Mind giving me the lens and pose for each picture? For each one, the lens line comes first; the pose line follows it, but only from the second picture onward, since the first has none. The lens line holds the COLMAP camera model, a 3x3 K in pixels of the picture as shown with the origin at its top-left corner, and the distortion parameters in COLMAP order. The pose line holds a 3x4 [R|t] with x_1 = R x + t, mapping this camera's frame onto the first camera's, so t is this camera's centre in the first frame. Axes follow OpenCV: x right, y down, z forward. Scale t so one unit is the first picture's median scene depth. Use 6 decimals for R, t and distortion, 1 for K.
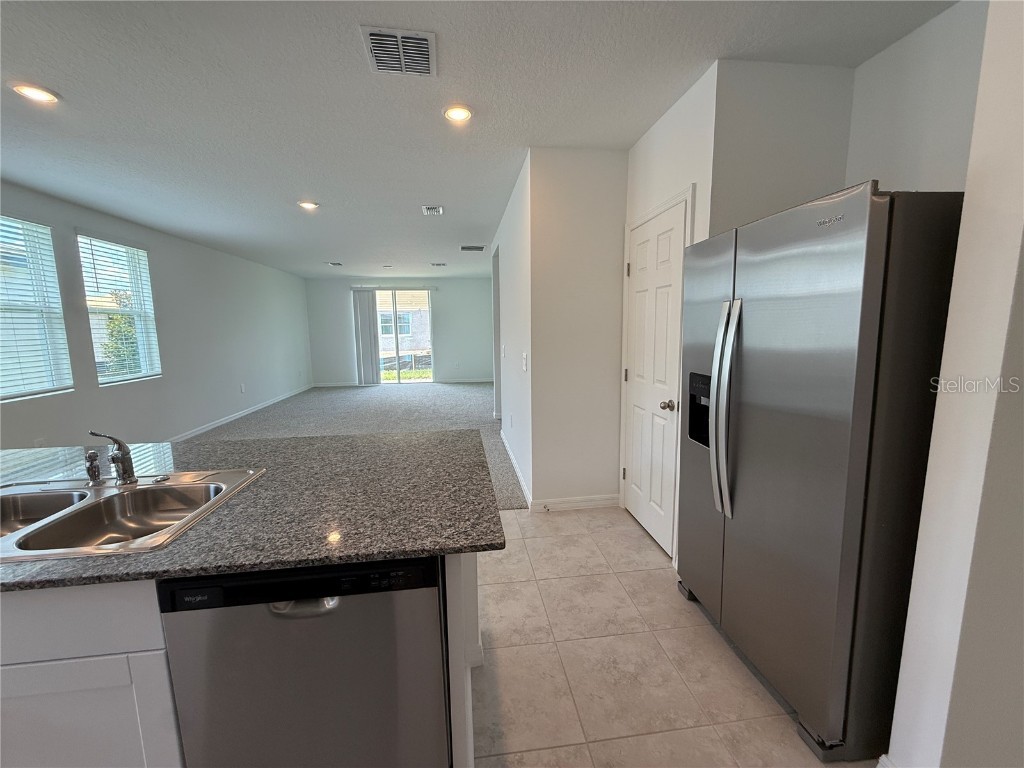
lens RADIAL K [[408.6, 0, 508.4], [0, 408.6, 382.5], [0, 0, 1]] dist [0.001153, -0.000003]
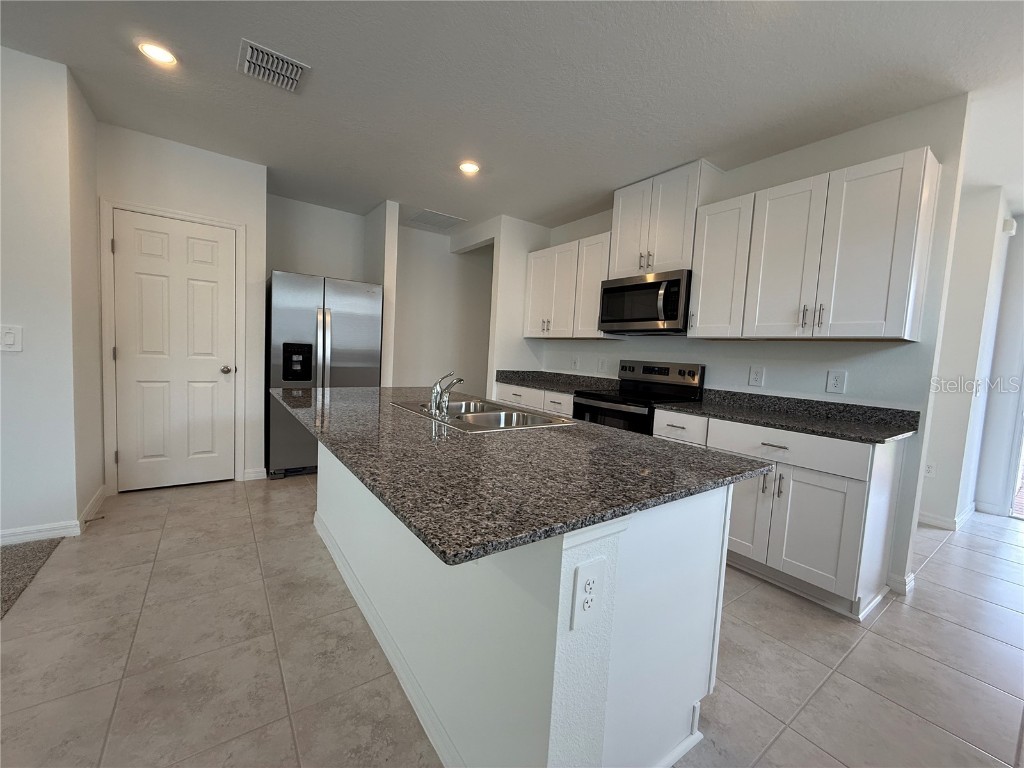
lens RADIAL K [[408.6, 0, 508.4], [0, 408.6, 382.5], [0, 0, 1]] dist [0.001153, -0.000003]
pose [[-0.477338, -0.075975, 0.875429, -0.860190], [0.071933, 0.989533, 0.125100, -0.004022], [-0.875771, 0.122688, -0.466876, 0.543199]]
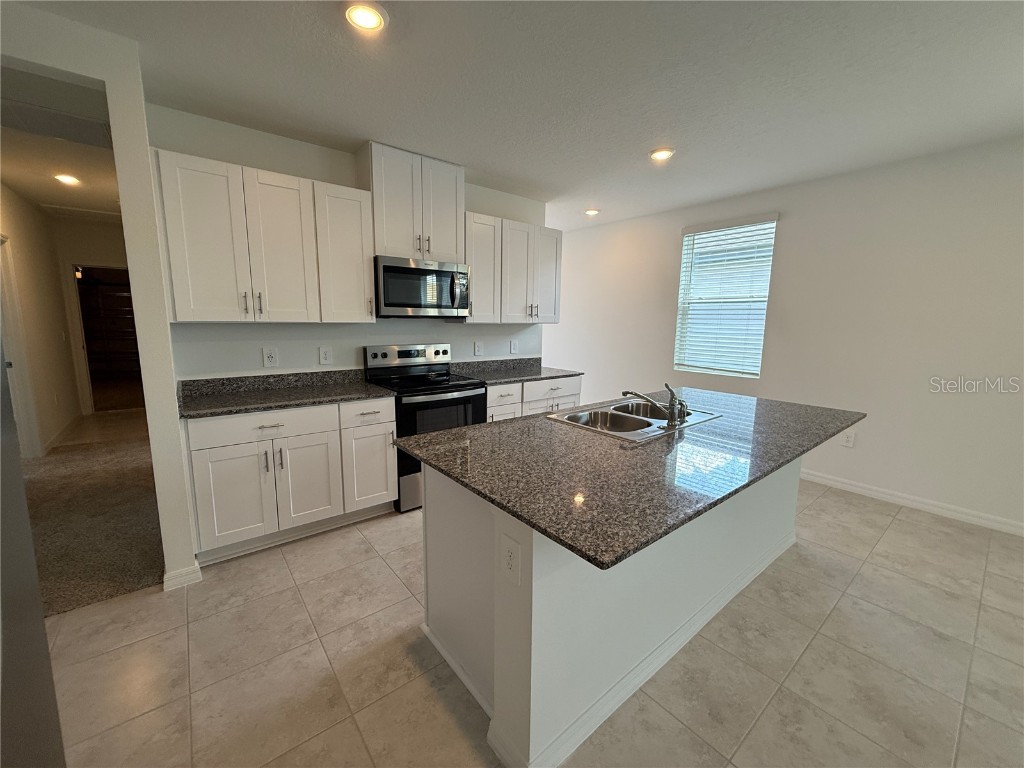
lens RADIAL K [[408.6, 0, 508.4], [0, 408.6, 382.5], [0, 0, 1]] dist [0.001153, -0.000003]
pose [[-0.851044, 0.084350, -0.518275, 0.126440], [-0.070660, 0.959640, 0.272211, -0.101896], [0.520319, 0.268285, -0.810735, 0.715933]]
